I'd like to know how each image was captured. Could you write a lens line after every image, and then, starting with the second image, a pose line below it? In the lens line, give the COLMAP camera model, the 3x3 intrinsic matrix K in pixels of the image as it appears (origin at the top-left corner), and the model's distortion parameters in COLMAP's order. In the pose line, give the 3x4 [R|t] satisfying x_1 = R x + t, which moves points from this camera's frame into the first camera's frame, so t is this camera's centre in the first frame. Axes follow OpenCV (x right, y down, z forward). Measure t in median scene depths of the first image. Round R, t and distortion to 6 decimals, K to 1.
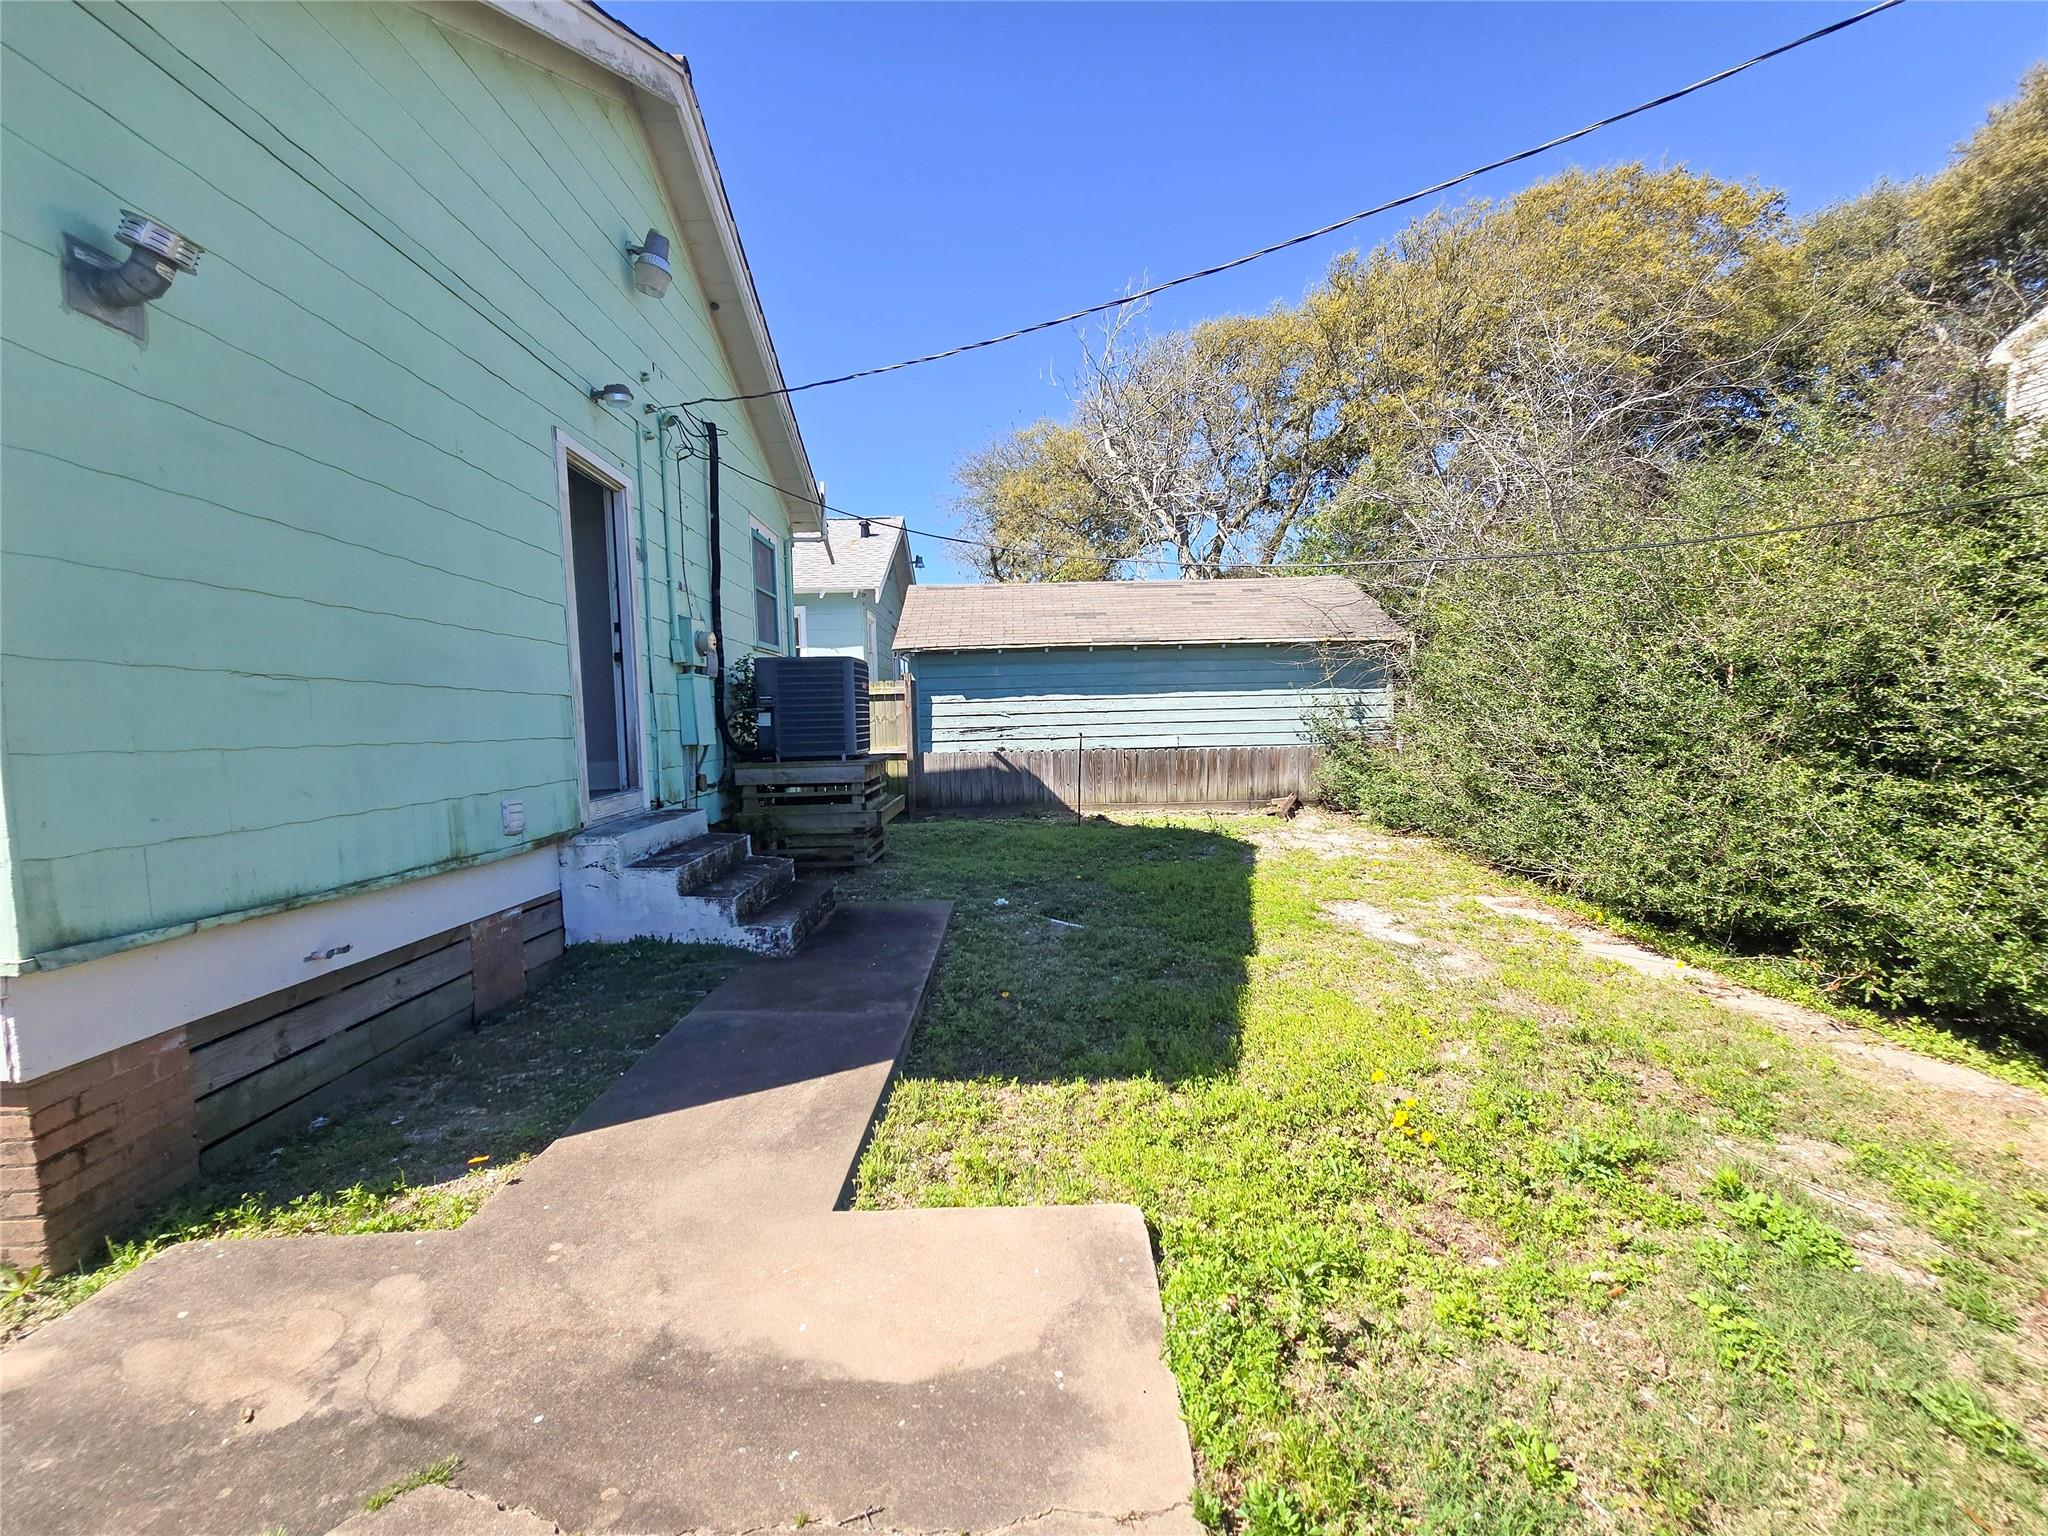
lens RADIAL K [[853.7, 0, 1024.4], [0, 853.7, 771.3], [0, 0, 1]] dist [-0.008383, 0.002383]
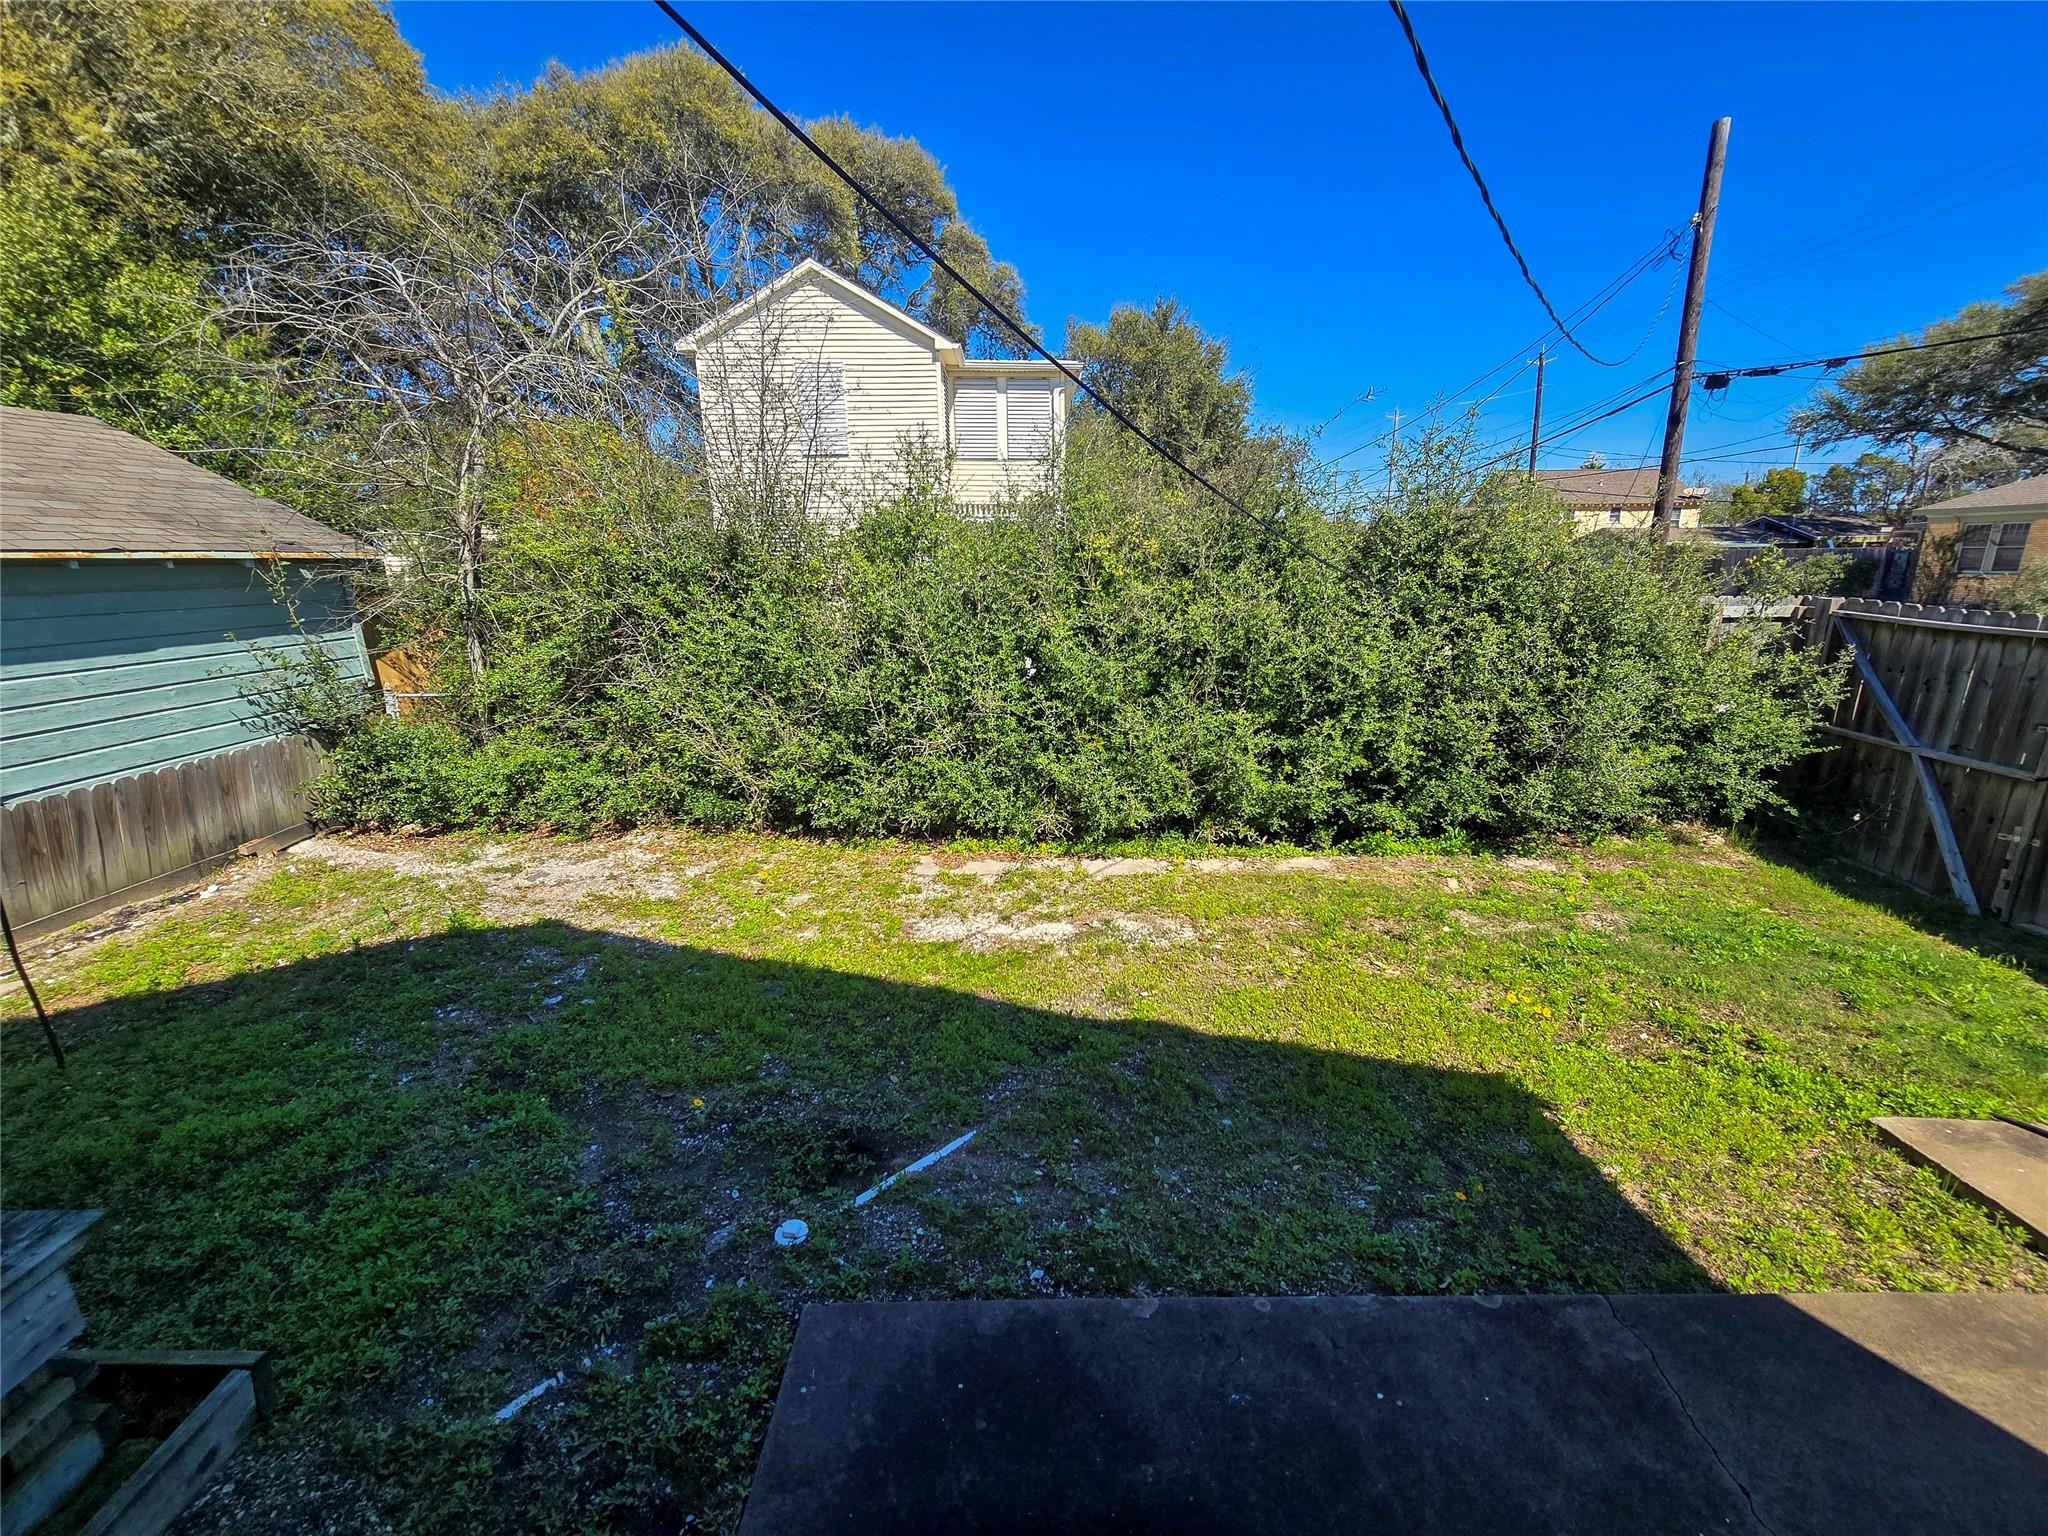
lens RADIAL K [[853.7, 0, 1026.5], [0, 853.7, 765.1], [0, 0, 1]] dist [-0.008383, 0.002383]
pose [[0.019607, -0.218005, 0.975751, -0.230736], [0.080224, 0.973135, 0.215808, -0.098600], [-0.996584, 0.074048, 0.036569, 0.473668]]
